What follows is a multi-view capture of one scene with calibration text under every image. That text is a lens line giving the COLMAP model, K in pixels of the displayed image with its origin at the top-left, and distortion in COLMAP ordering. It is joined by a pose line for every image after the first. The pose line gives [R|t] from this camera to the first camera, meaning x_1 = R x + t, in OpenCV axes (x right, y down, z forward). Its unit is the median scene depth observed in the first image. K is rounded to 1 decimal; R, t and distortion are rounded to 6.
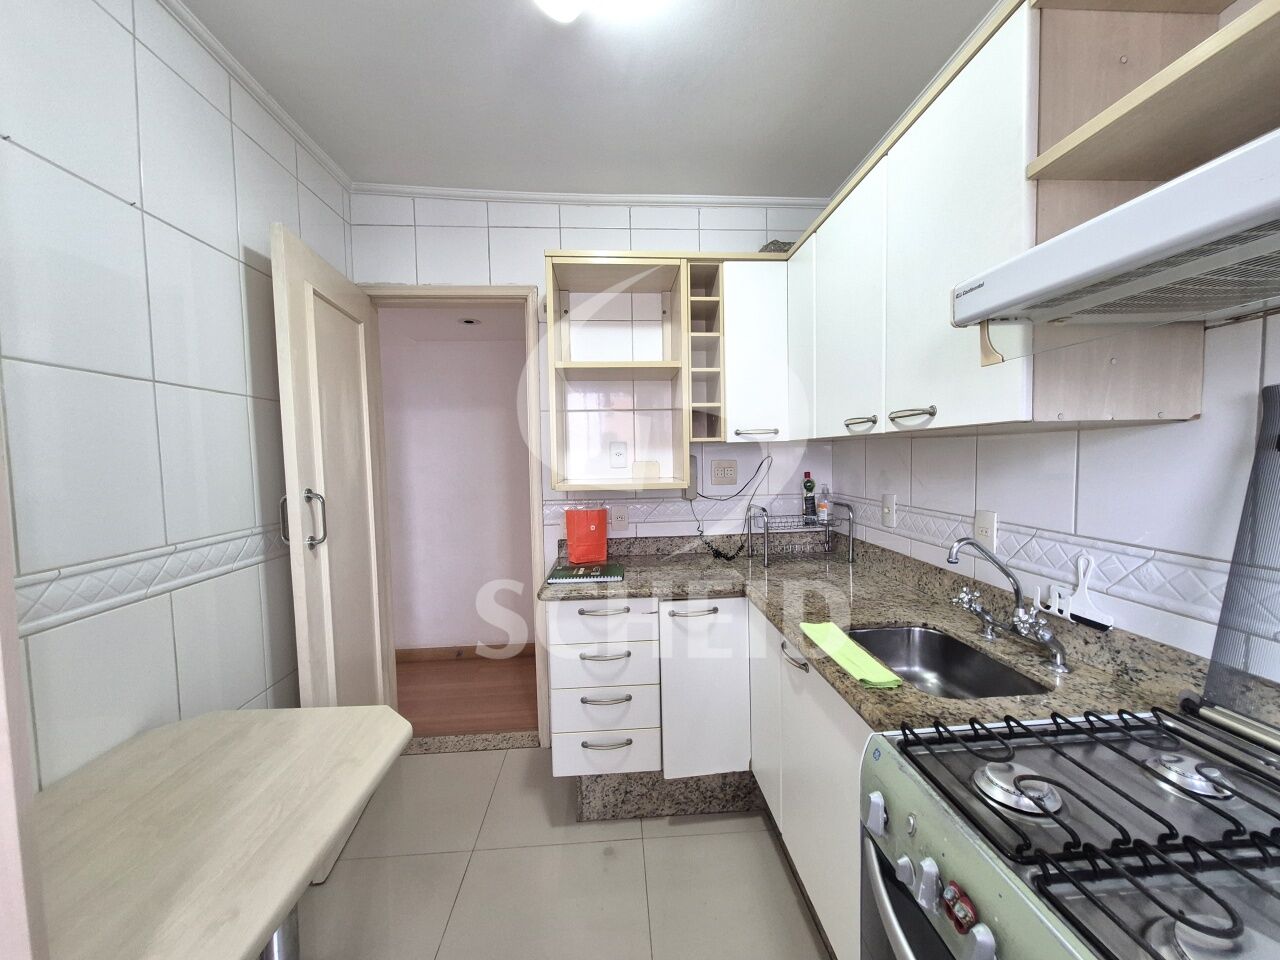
lens RADIAL K [[505.1, 0, 640.0], [0, 505.1, 480.0], [0, 0, 1]] dist [0.001738, 0.000300]
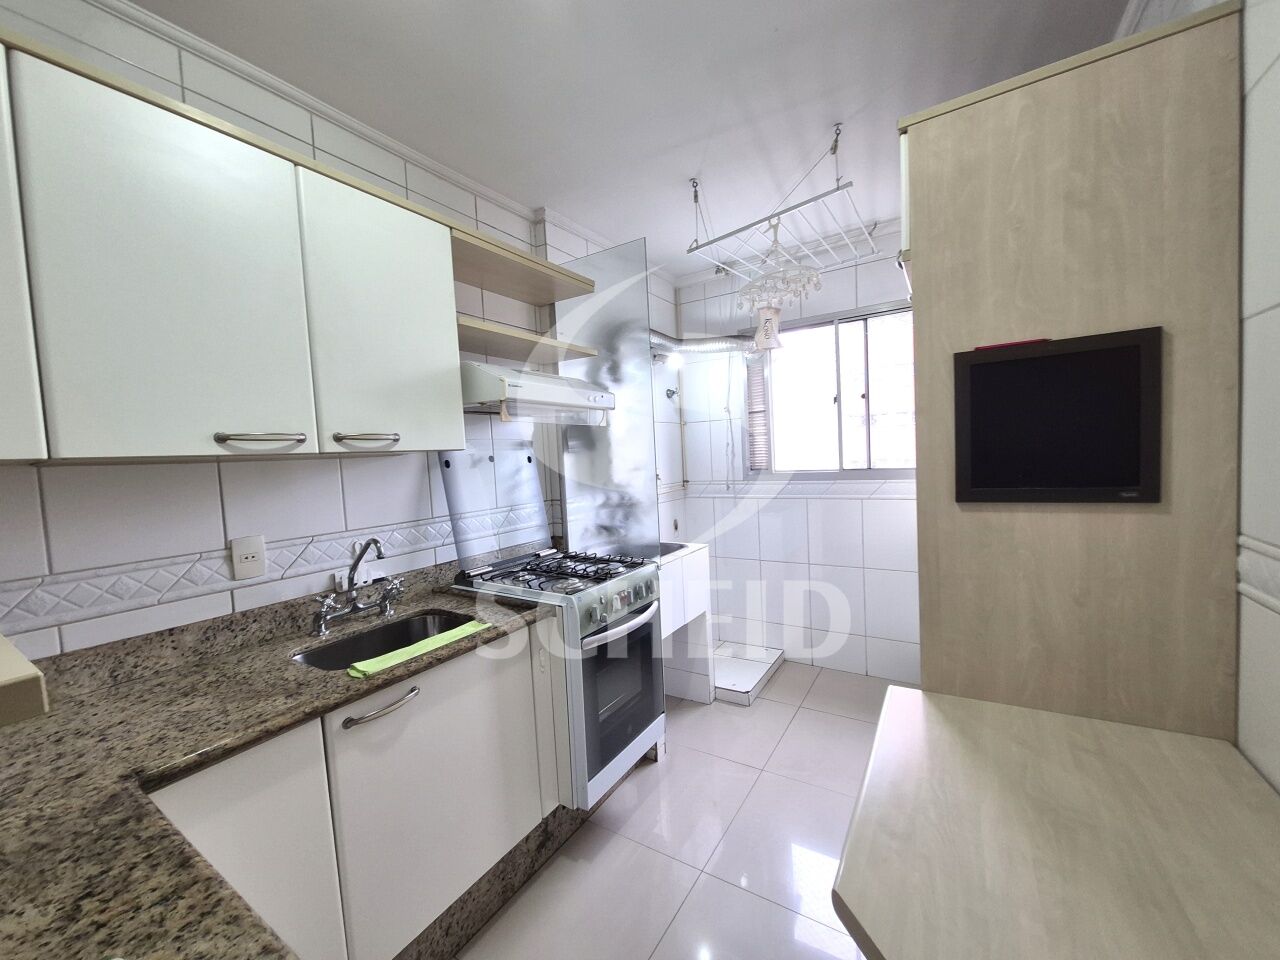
lens RADIAL K [[505.1, 0, 640.0], [0, 505.1, 480.0], [0, 0, 1]] dist [0.001738, 0.000300]
pose [[-0.809179, 0.026466, 0.586966, -0.677045], [0.089409, 0.992898, 0.078487, -0.075791], [-0.580720, 0.115990, -0.805798, 1.691642]]
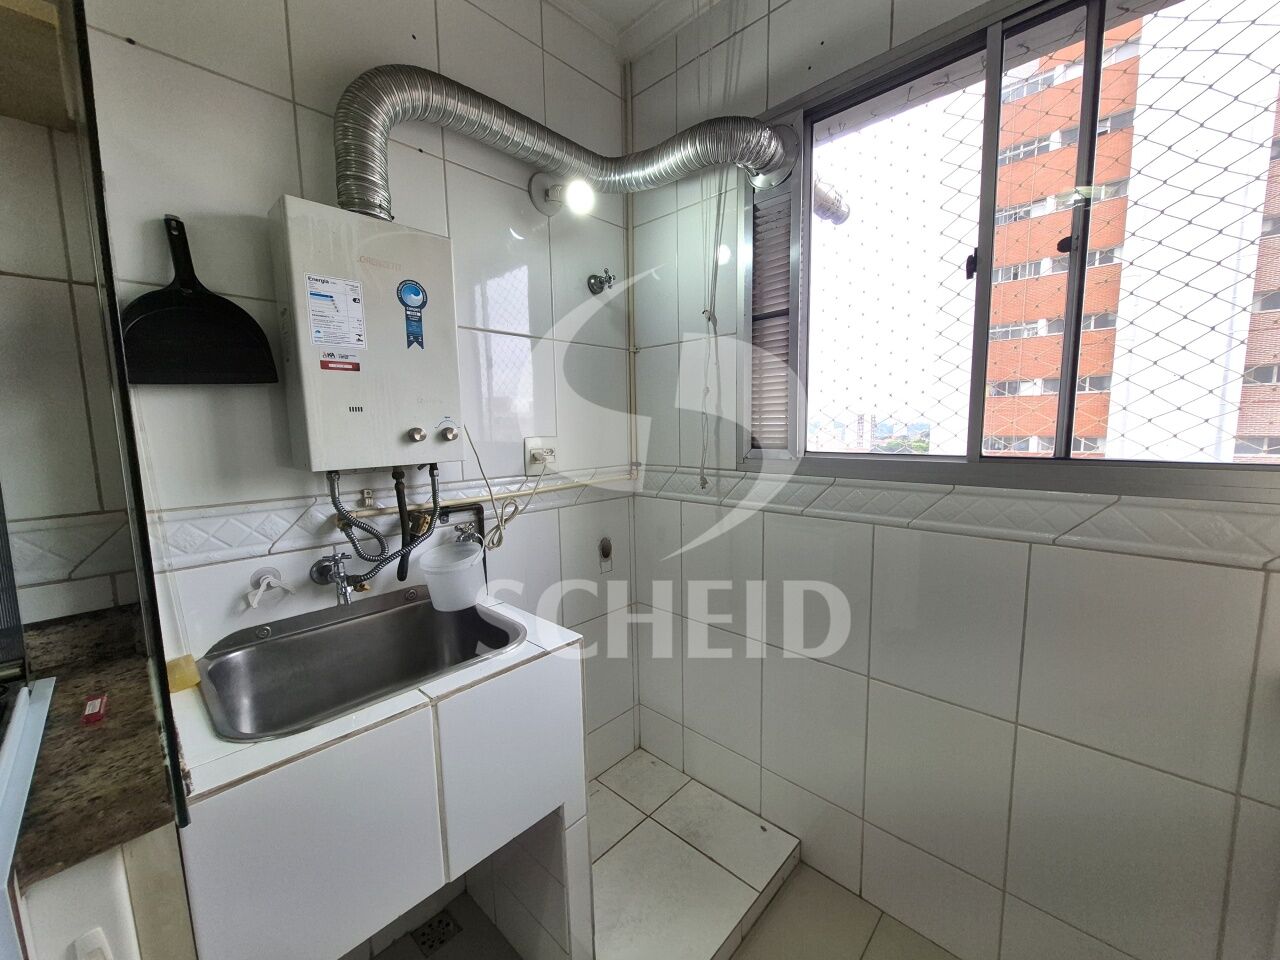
lens RADIAL K [[505.1, 0, 640.0], [0, 505.1, 480.0], [0, 0, 1]] dist [0.001738, 0.000300]
pose [[-0.677981, -0.052031, 0.733235, -0.561350], [0.066522, 0.989056, 0.131693, -0.042849], [-0.732063, 0.138062, -0.667100, 1.245058]]
